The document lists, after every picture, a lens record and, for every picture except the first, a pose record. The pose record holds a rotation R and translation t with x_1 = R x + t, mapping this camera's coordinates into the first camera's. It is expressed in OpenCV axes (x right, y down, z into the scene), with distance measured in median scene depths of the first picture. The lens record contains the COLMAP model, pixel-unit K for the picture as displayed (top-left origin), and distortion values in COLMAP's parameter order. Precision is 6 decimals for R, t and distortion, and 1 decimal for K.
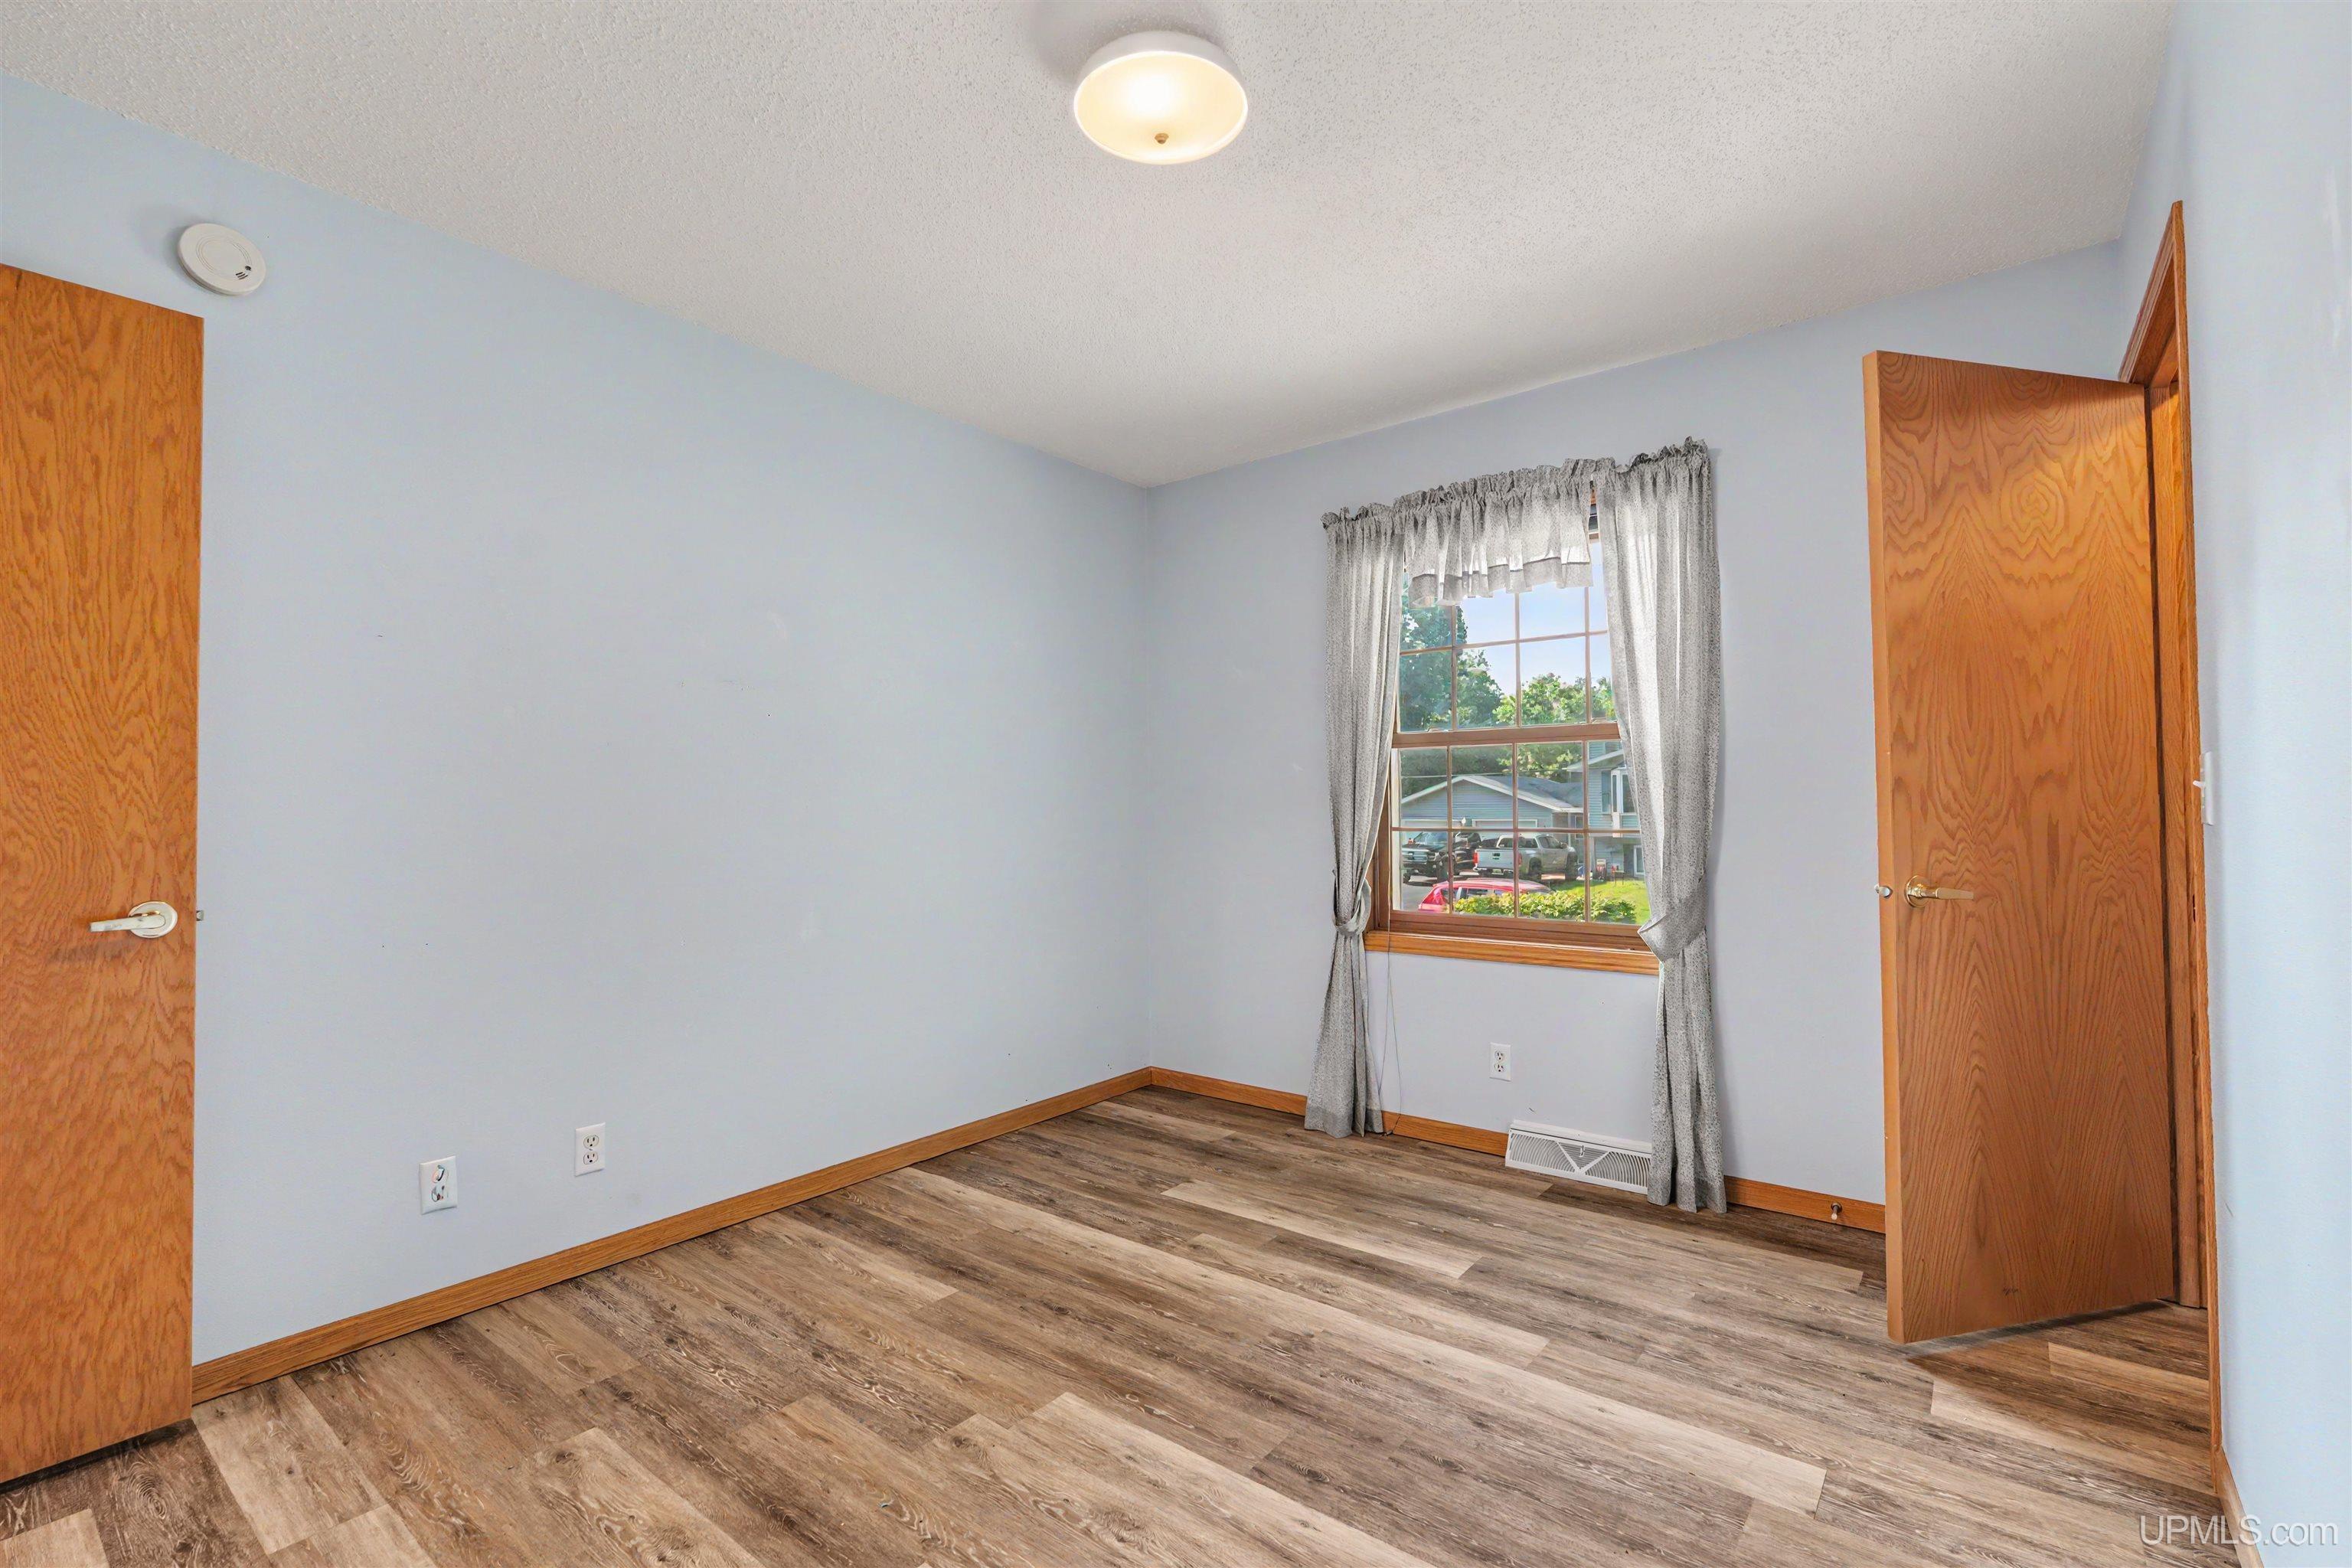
lens RADIAL K [[1050.2, 0, 1170.8], [0, 1050.2, 789.8], [0, 0, 1]] dist [0.000602, 0.000258]
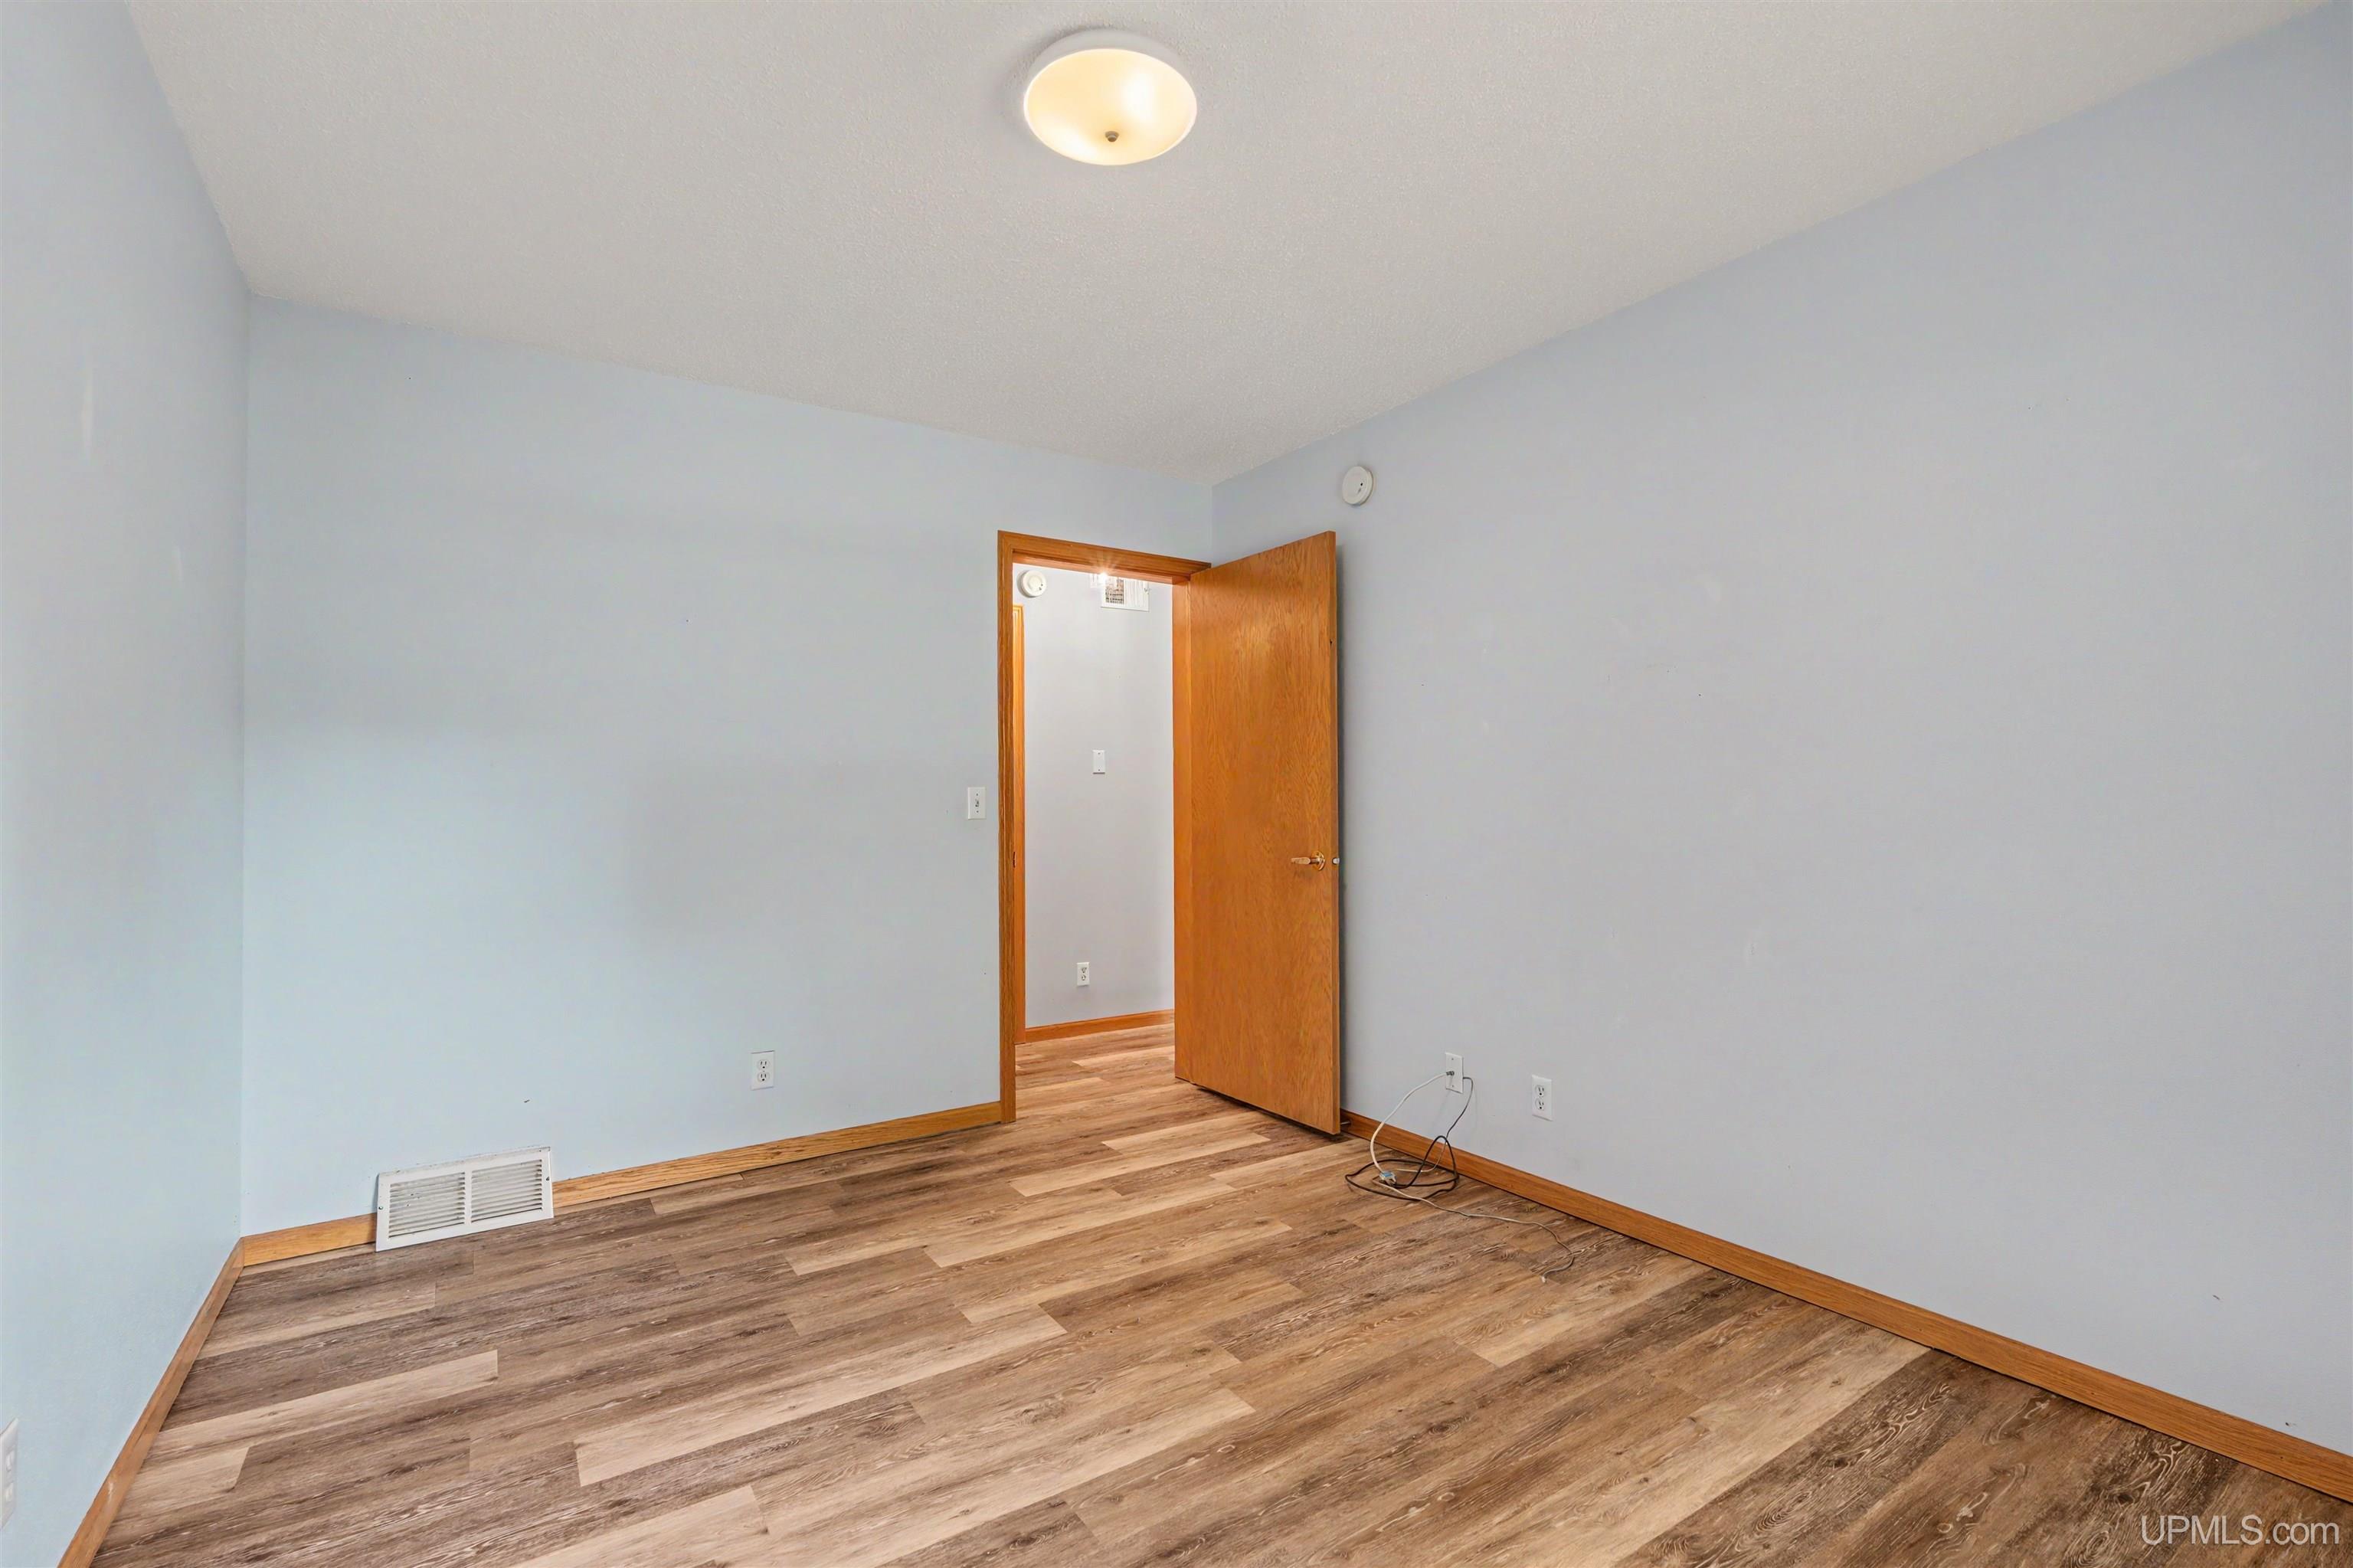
lens RADIAL K [[1047.9, 0, 1170.5], [0, 1047.9, 788.0], [0, 0, 1]] dist [0.000509, -0.000125]
pose [[-0.306219, -0.005091, -0.951948, 0.791308], [0.023548, 0.999639, -0.012921, 0.010396], [0.951670, -0.026373, -0.305988, 1.156244]]
